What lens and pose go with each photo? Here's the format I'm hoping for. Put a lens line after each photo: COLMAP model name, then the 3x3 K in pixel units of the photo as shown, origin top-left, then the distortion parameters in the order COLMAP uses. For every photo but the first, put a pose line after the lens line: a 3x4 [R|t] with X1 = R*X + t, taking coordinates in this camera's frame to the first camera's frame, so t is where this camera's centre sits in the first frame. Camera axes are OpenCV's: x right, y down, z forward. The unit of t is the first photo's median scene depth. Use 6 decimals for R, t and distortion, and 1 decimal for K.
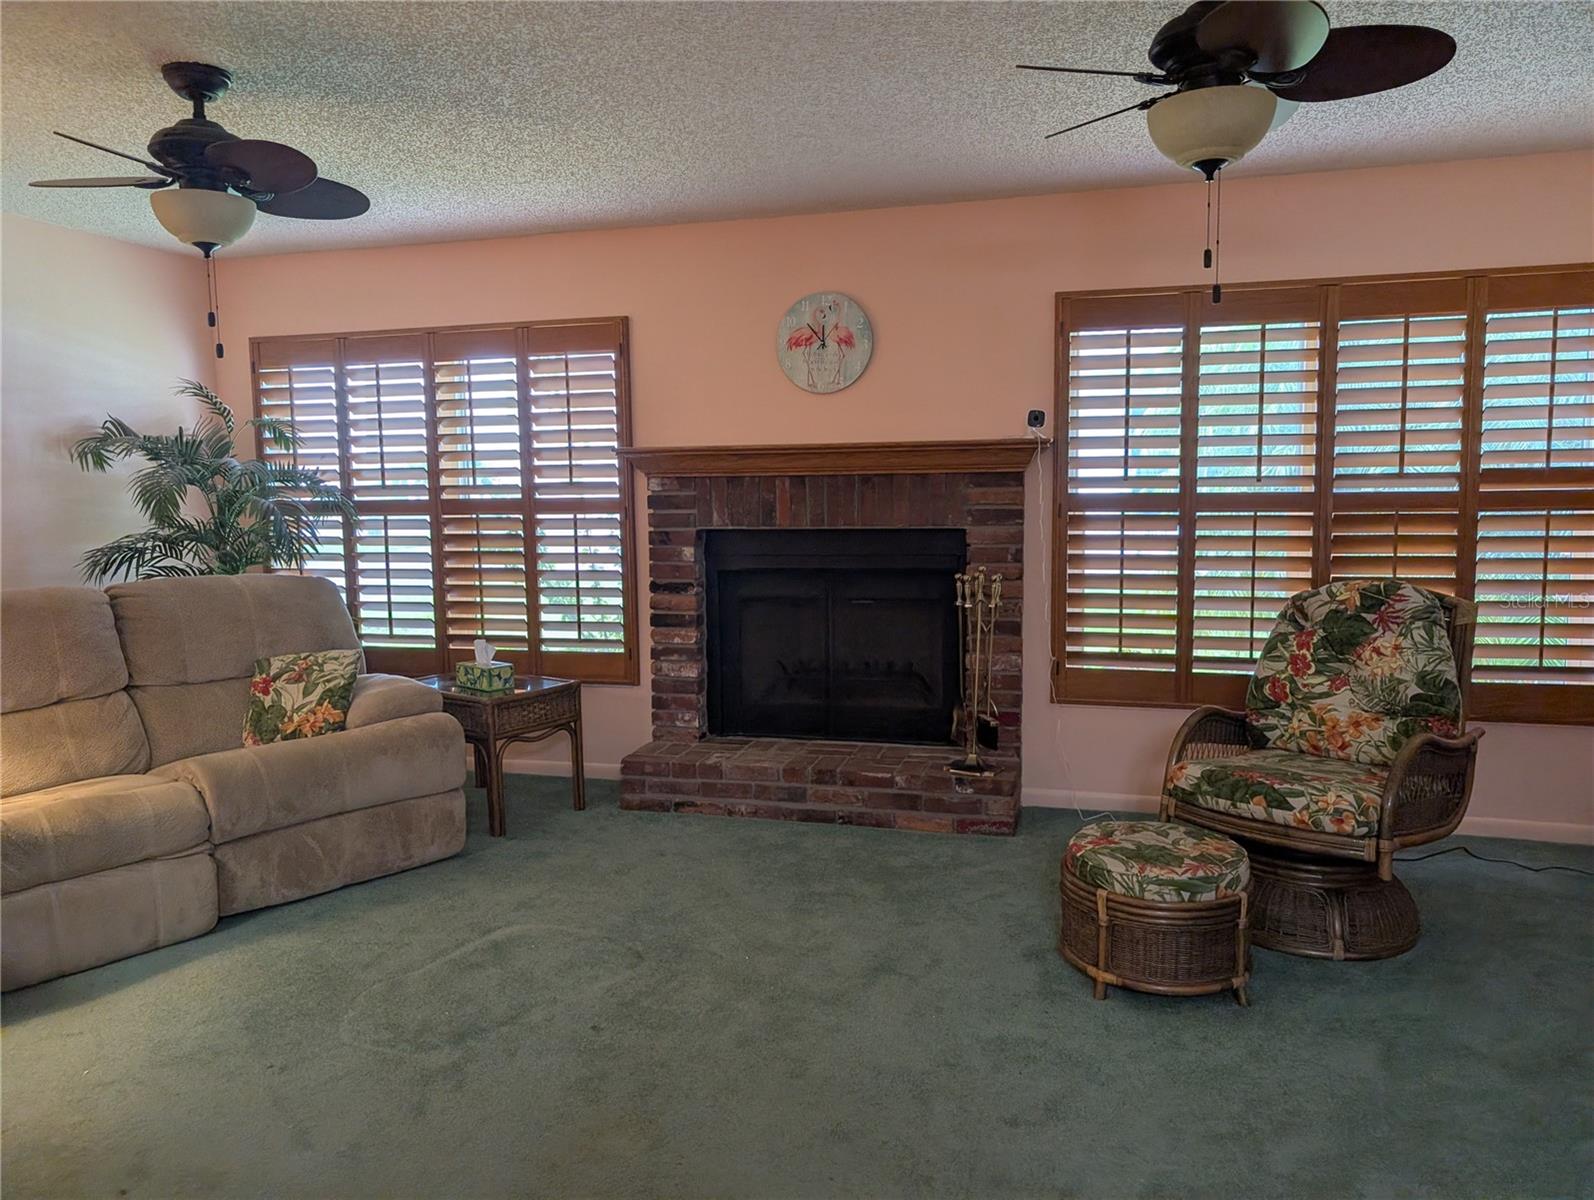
lens RADIAL K [[1130.8, 0, 797.0], [0, 1130.8, 600.0], [0, 0, 1]] dist [0.043572, -0.076546]
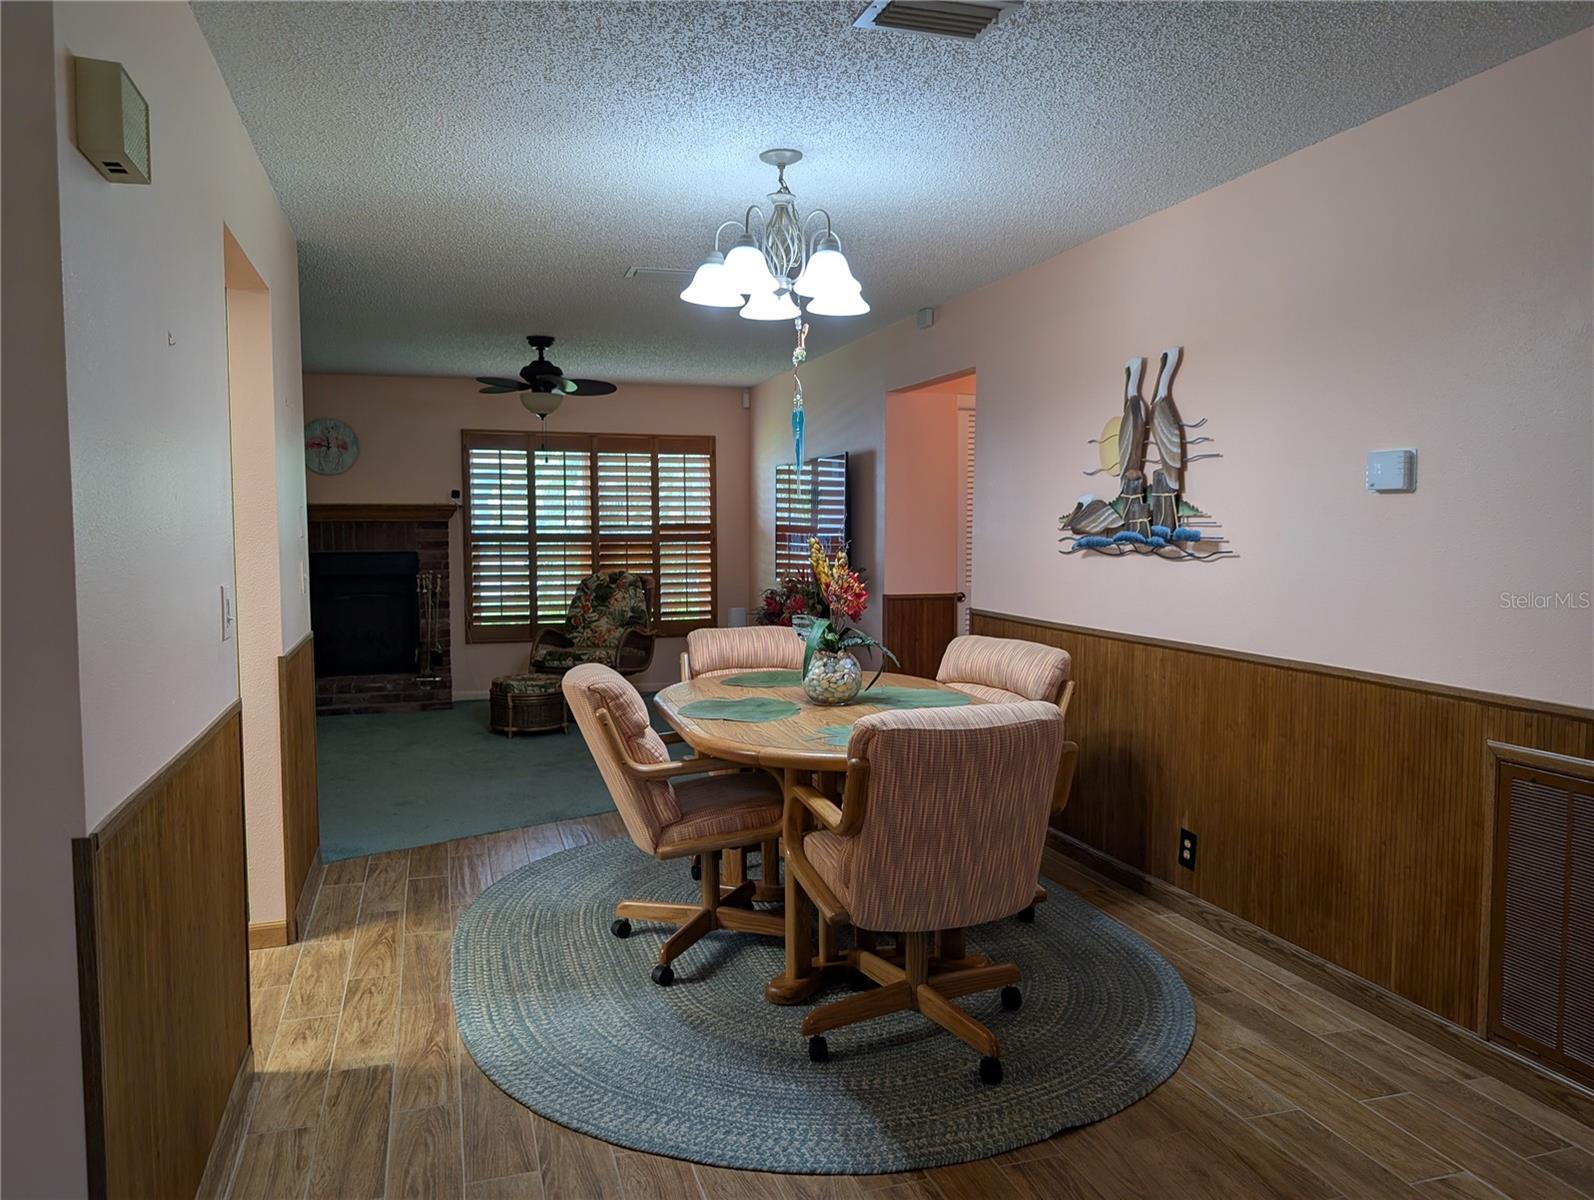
lens RADIAL K [[1130.8, 0, 797.0], [0, 1130.8, 600.0], [0, 0, 1]] dist [0.043572, -0.076546]
pose [[0.836872, -0.022613, 0.546932, -0.352777], [0.049076, 0.998222, -0.033820, 0.110936], [-0.545194, 0.055144, 0.836494, -0.898674]]
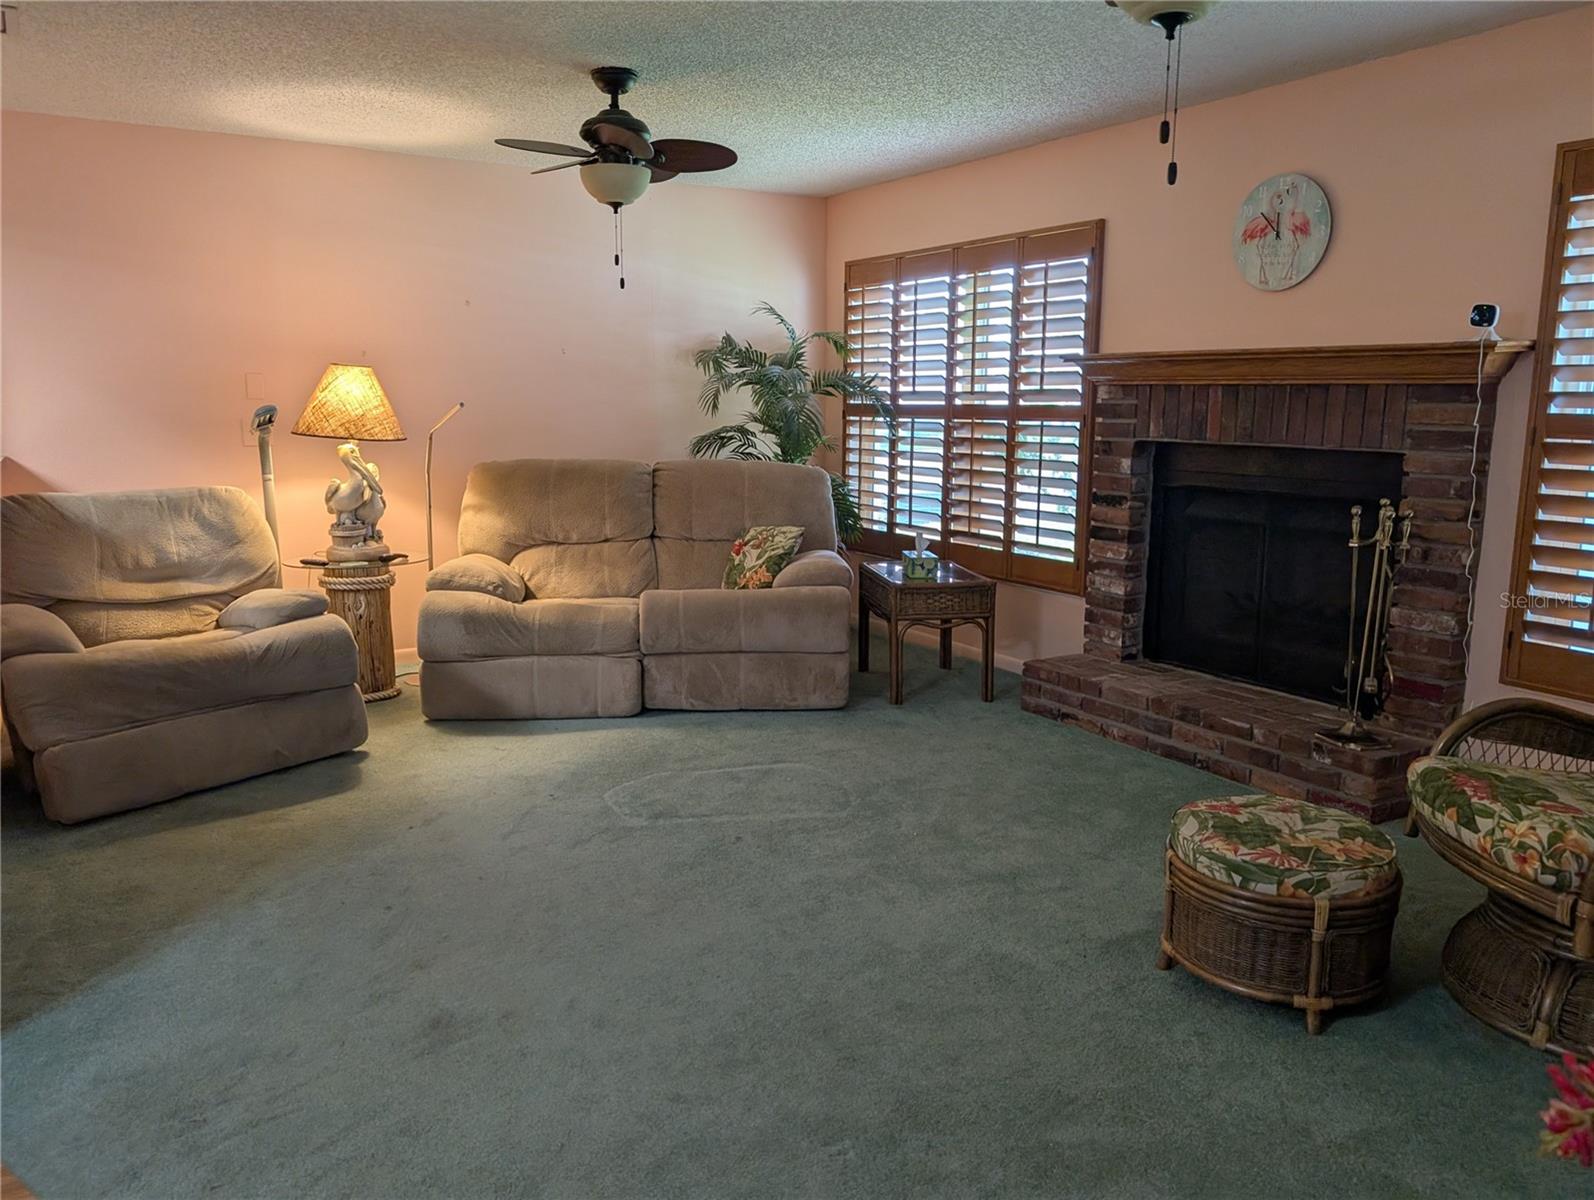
lens RADIAL K [[1188.6, 0, 797.0], [0, 1188.6, 600.0], [0, 0, 1]] dist [-0.000372, -0.003439]
pose [[0.722235, 0.135455, -0.678254, 0.436432], [-0.089098, 0.990685, 0.102976, -0.007660], [0.685885, -0.013942, 0.727576, 0.077238]]
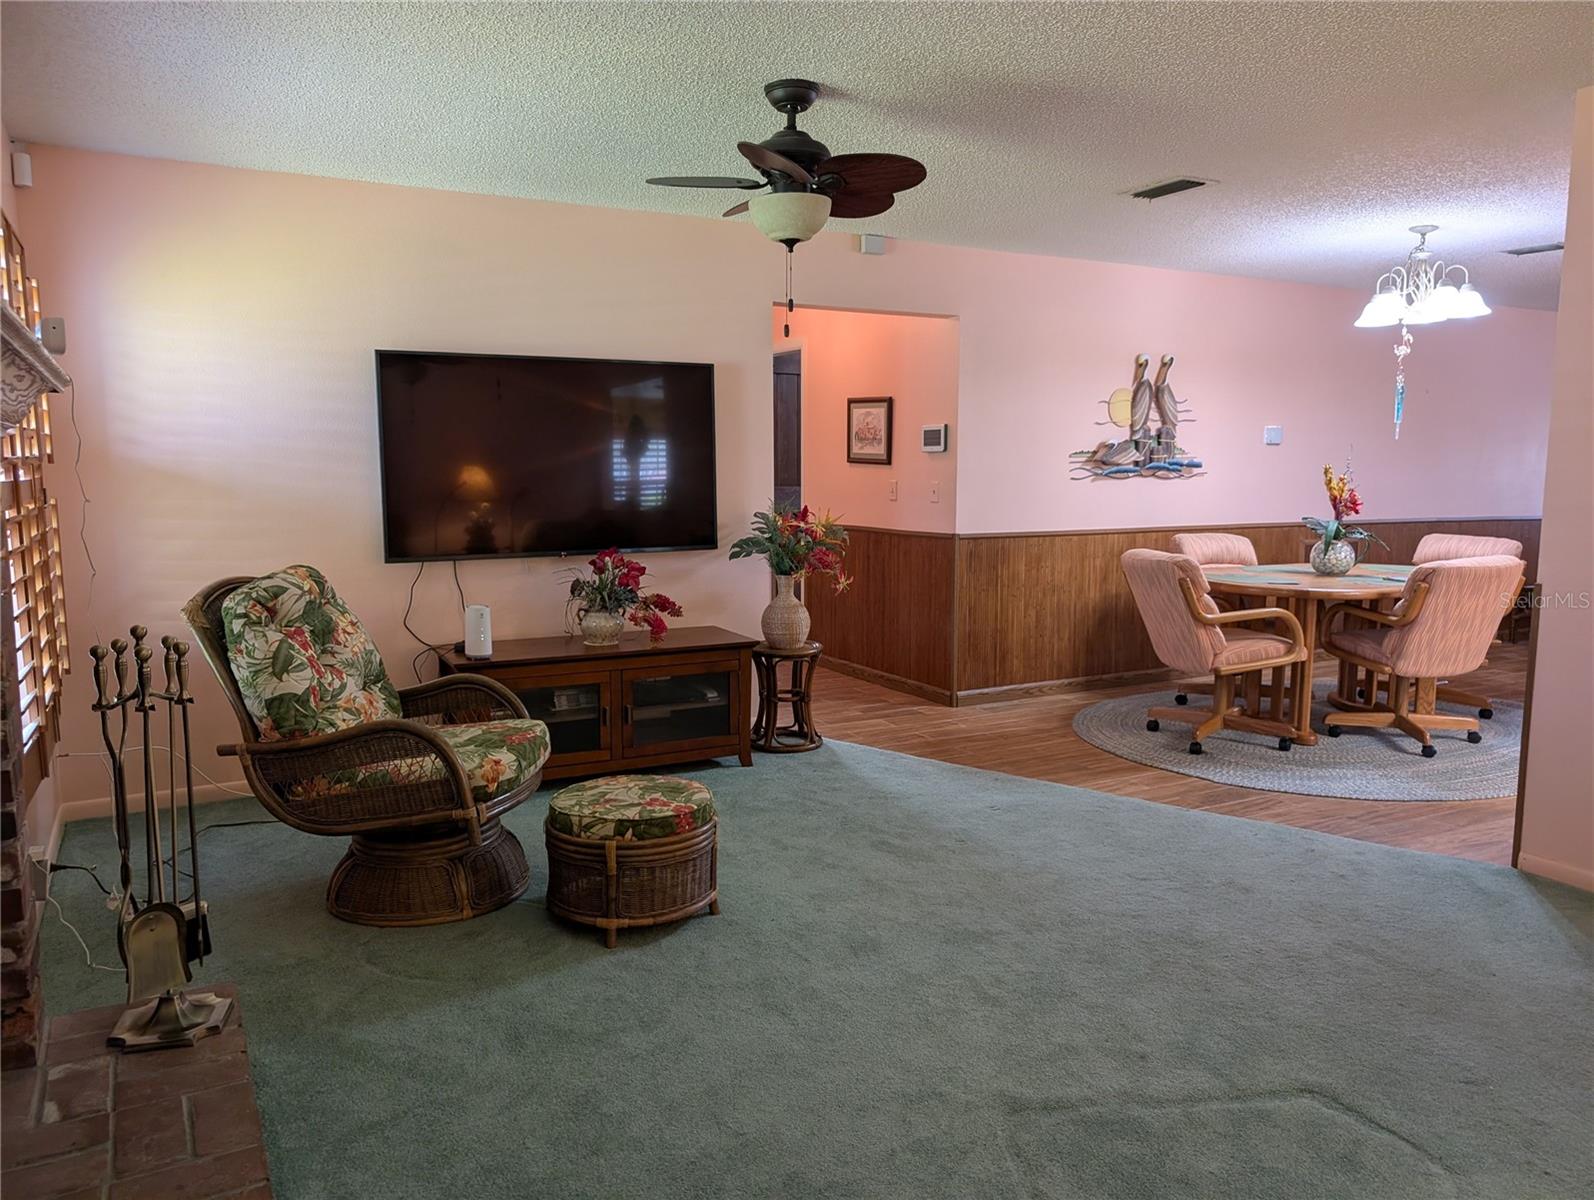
lens RADIAL K [[1130.8, 0, 797.0], [0, 1130.8, 600.0], [0, 0, 1]] dist [0.043572, -0.076546]
pose [[-0.684371, -0.072756, 0.725495, -0.397178], [0.093928, 0.977921, 0.186674, -0.108920], [-0.723059, 0.195898, -0.662427, 1.087085]]
